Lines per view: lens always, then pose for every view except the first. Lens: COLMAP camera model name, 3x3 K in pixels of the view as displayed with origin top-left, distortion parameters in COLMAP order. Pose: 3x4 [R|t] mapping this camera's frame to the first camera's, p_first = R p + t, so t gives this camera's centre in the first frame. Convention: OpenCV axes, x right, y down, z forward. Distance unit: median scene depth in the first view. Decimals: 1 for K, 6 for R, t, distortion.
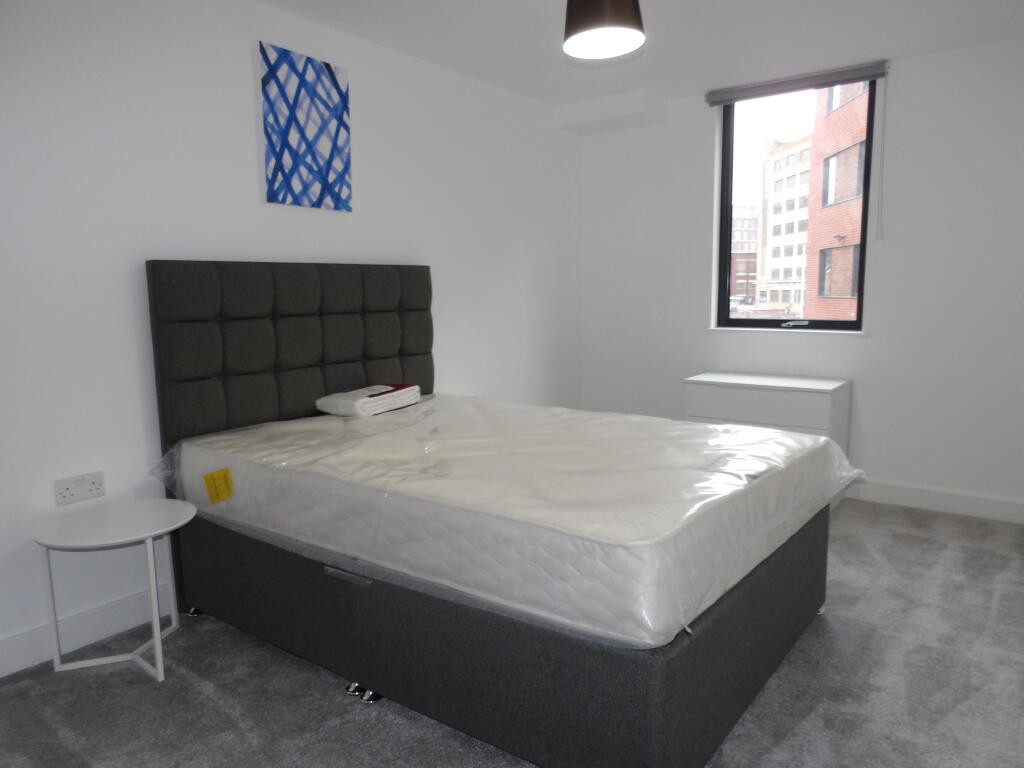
lens RADIAL K [[714.7, 0, 513.1], [0, 714.7, 385.1], [0, 0, 1]] dist [0.008392, 0.008656]
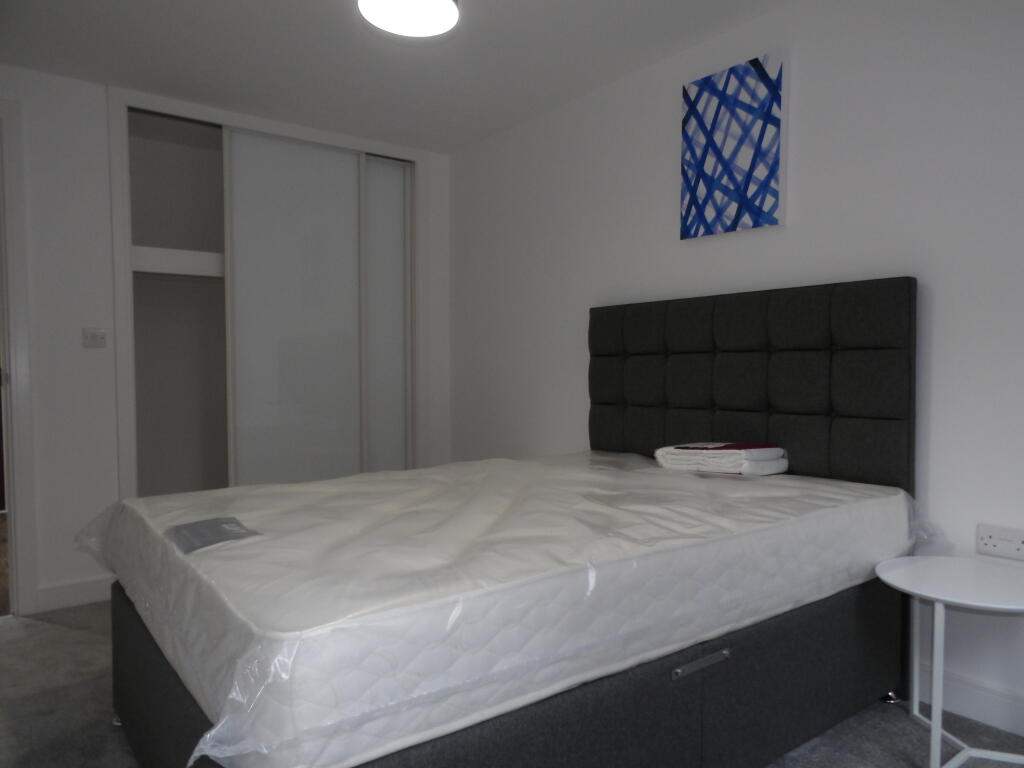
lens RADIAL K [[714.7, 0, 512.7], [0, 714.7, 384.4], [0, 0, 1]] dist [0.008392, 0.008656]
pose [[-0.283406, 0.034699, -0.958372, 0.661652], [-0.135044, 0.987943, 0.075704, -0.094858], [0.949444, 0.150878, -0.275304, 1.036633]]
